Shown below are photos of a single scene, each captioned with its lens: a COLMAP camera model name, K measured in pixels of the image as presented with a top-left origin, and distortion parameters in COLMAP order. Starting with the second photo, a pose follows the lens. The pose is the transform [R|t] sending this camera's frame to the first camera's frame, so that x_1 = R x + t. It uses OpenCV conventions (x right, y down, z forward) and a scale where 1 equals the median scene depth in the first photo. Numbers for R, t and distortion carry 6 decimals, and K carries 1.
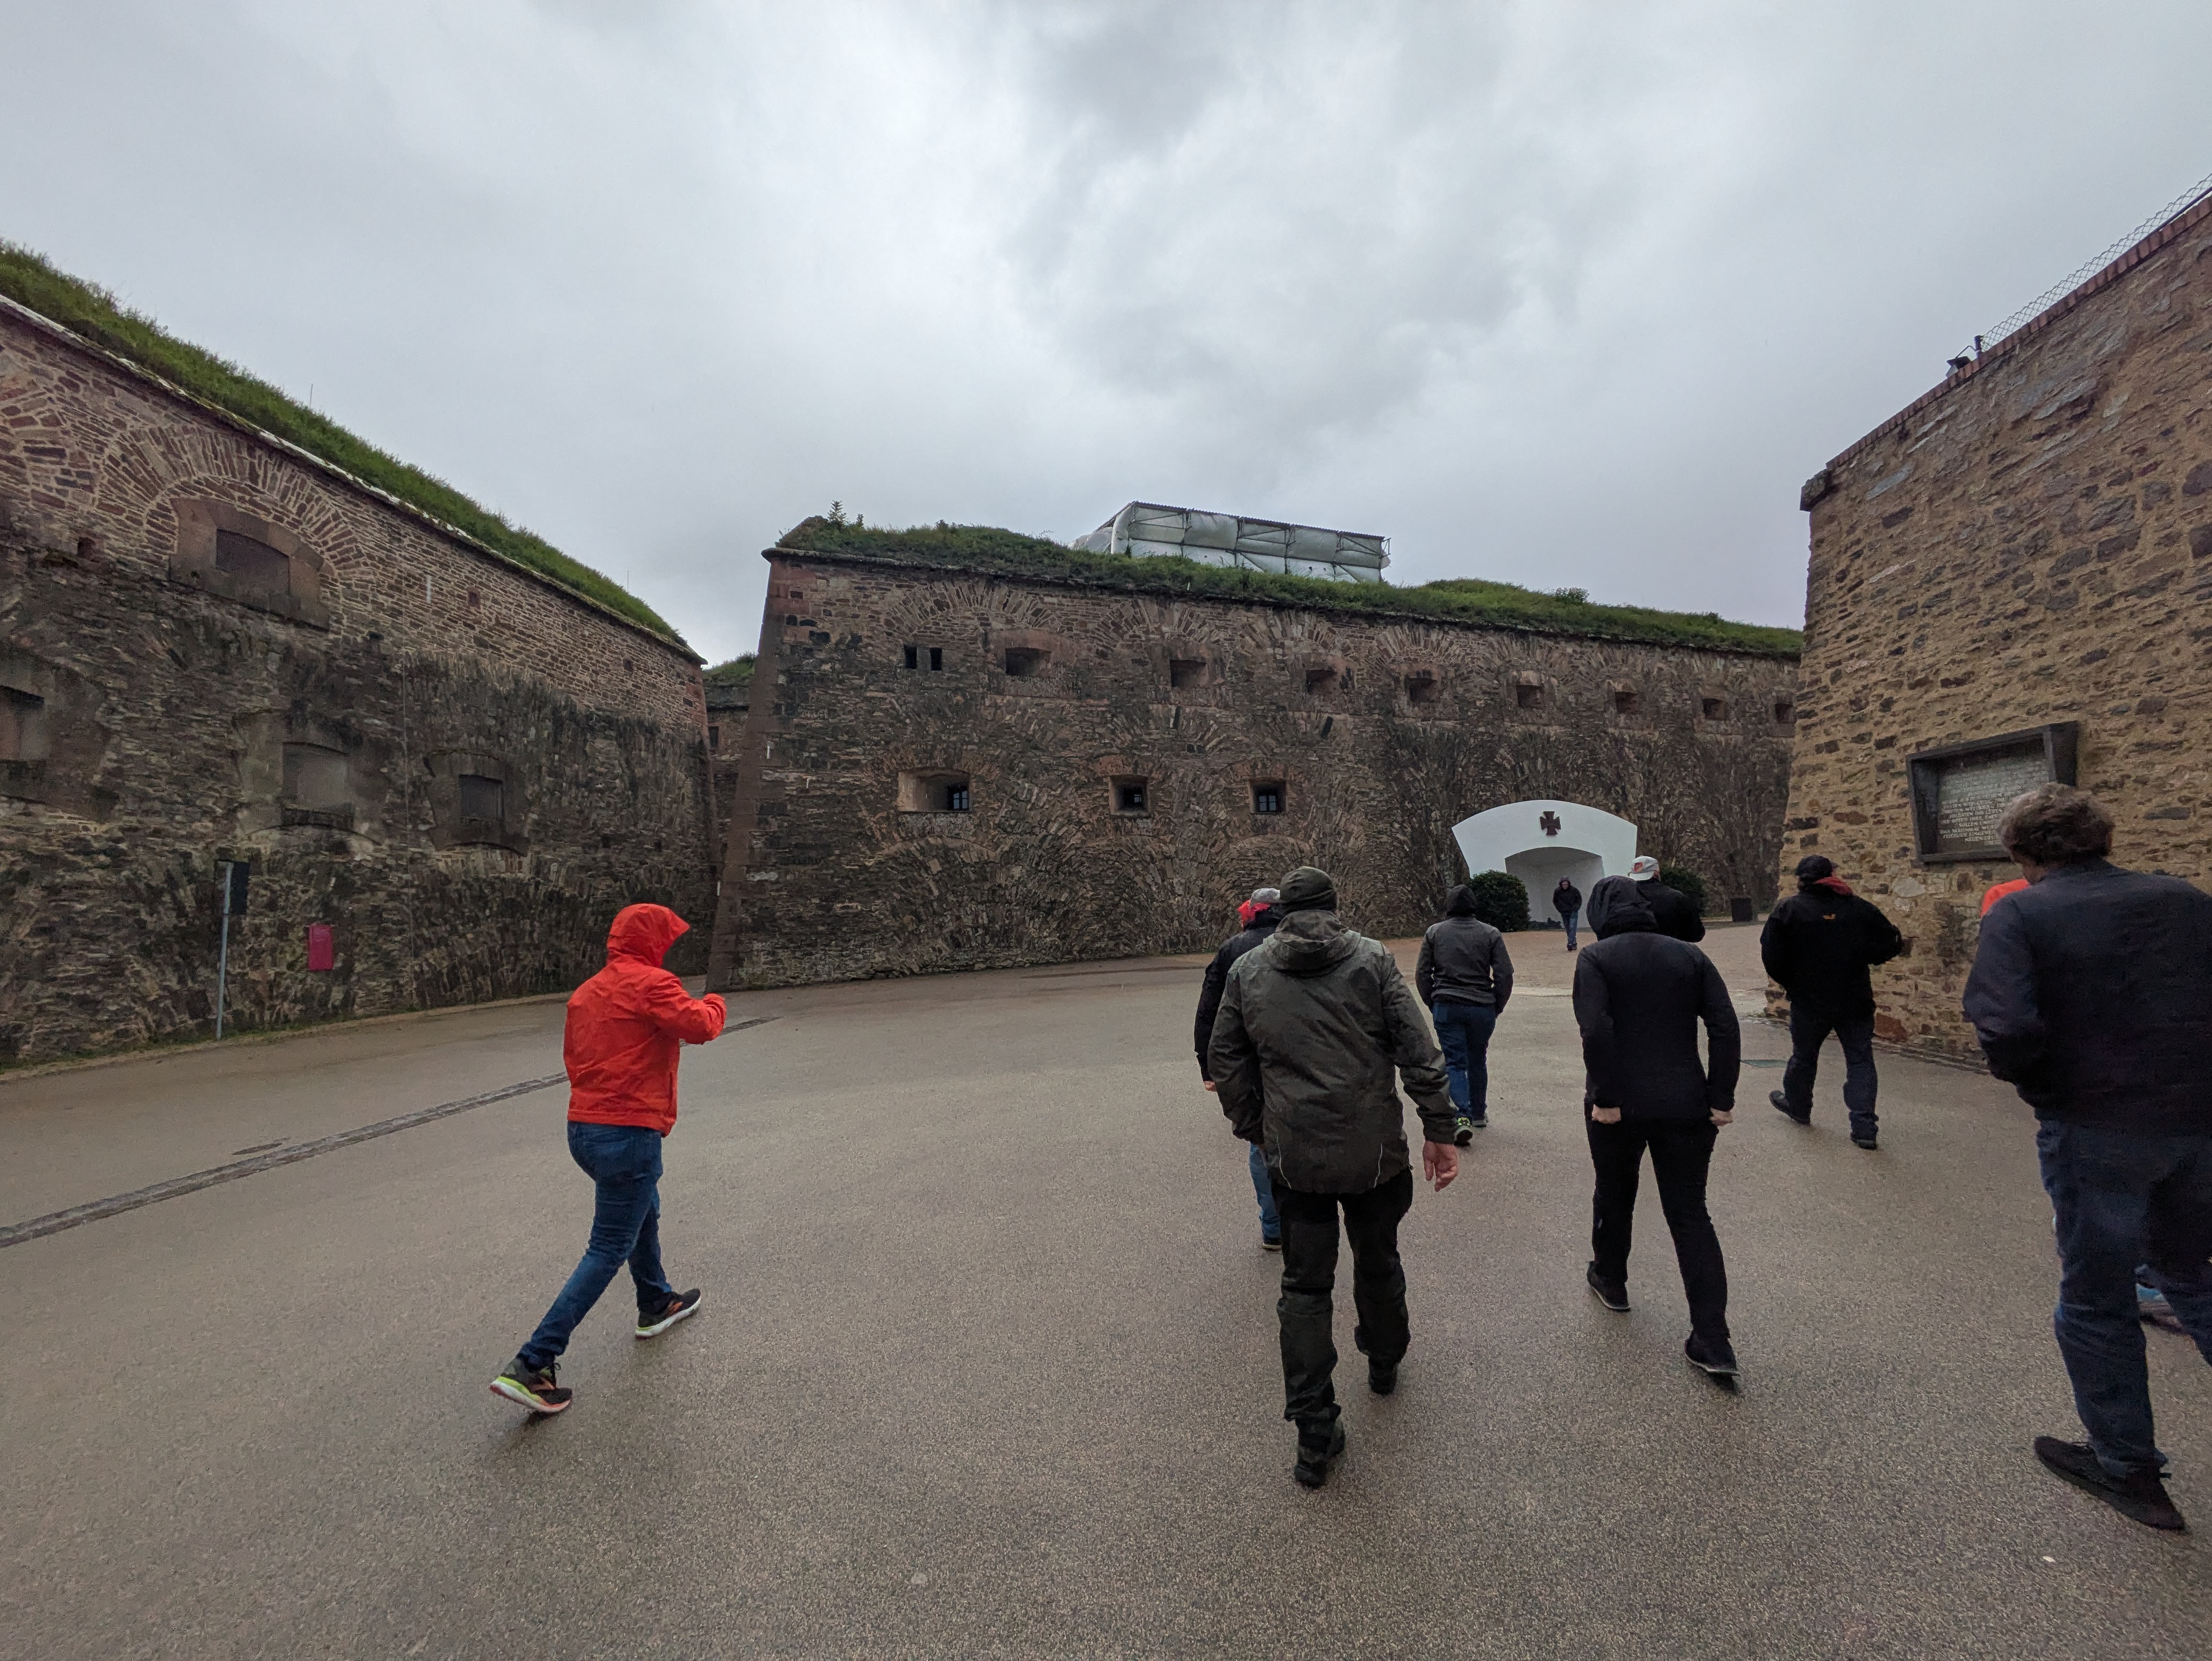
lens RADIAL K [[871.5, 0, 1099.5], [0, 871.5, 833.3], [0, 0, 1]] dist [0.011157, -0.002770]
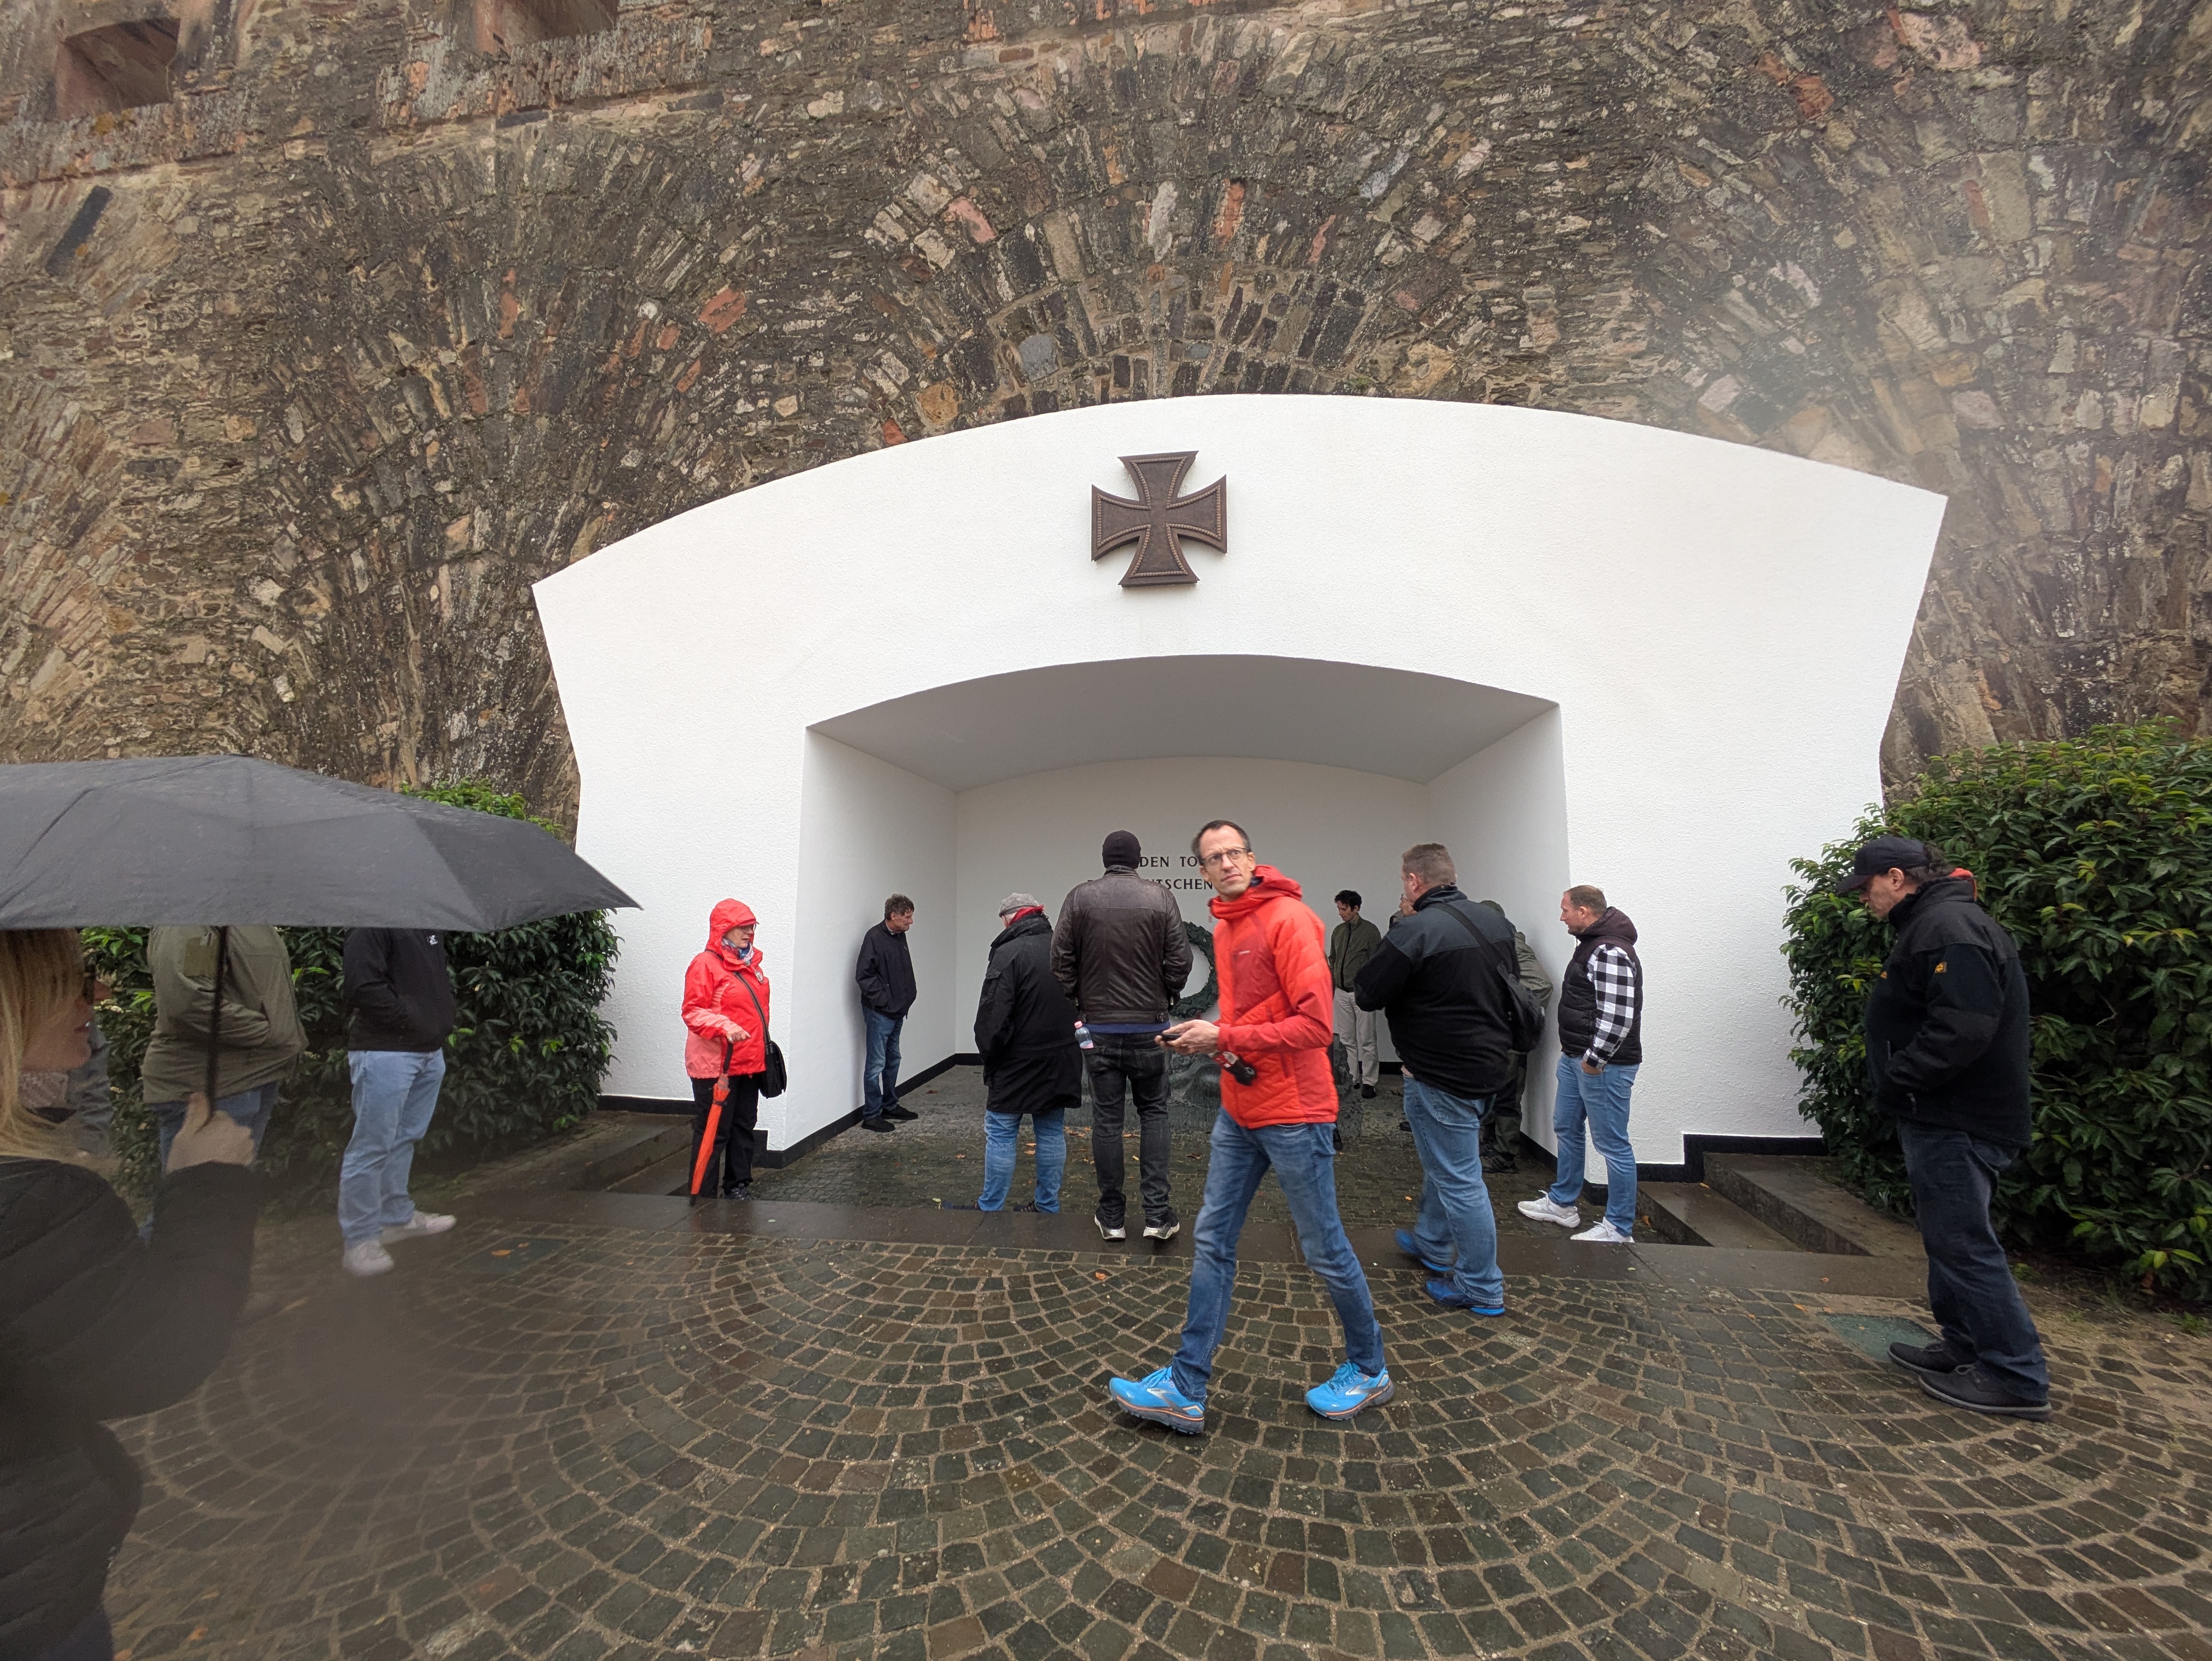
lens RADIAL K [[871.5, 0, 1099.5], [0, 871.5, 833.3], [0, 0, 1]] dist [0.011157, -0.002770]
pose [[0.873845, 0.007575, -0.486145, 0.735131], [0.015599, 0.998927, 0.043604, 0.053671], [0.485954, -0.045687, 0.872789, 1.042361]]
